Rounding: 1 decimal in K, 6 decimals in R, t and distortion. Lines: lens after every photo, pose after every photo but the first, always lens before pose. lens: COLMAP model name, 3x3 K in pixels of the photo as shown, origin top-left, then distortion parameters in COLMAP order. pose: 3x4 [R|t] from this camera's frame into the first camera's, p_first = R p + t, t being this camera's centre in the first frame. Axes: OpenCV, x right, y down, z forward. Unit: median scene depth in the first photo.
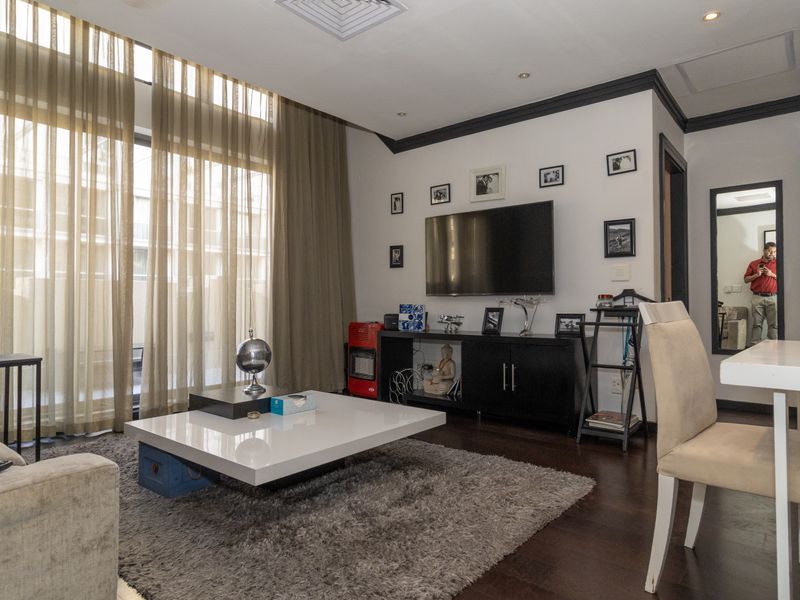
lens RADIAL K [[487.0, 0, 422.8], [0, 487.0, 298.7], [0, 0, 1]] dist [-0.012771, 0.004033]
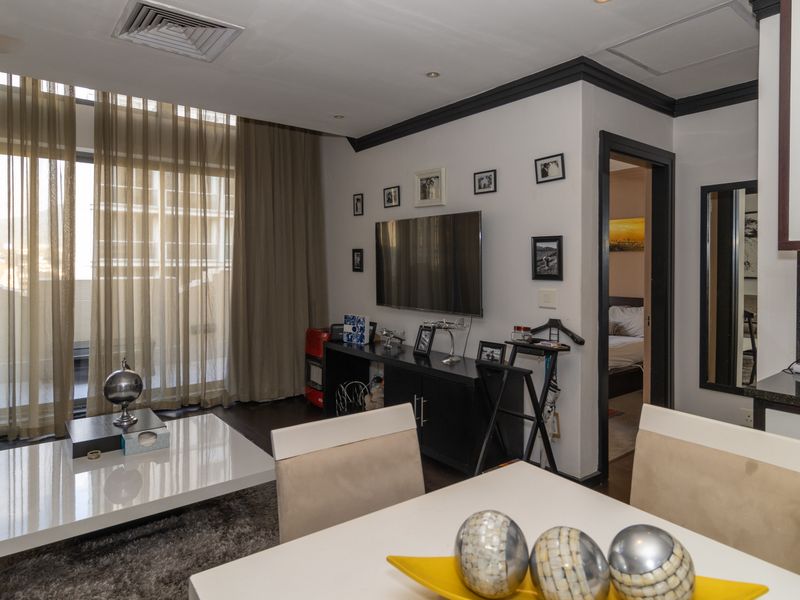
lens RADIAL K [[487.0, 0, 422.0], [0, 487.0, 273.2], [0, 0, 1]] dist [-0.012771, 0.004033]
pose [[0.979825, 0.012167, -0.199486, 0.329732], [-0.008062, 0.999739, 0.021380, -0.104140], [0.199694, -0.019341, 0.979667, 0.110189]]
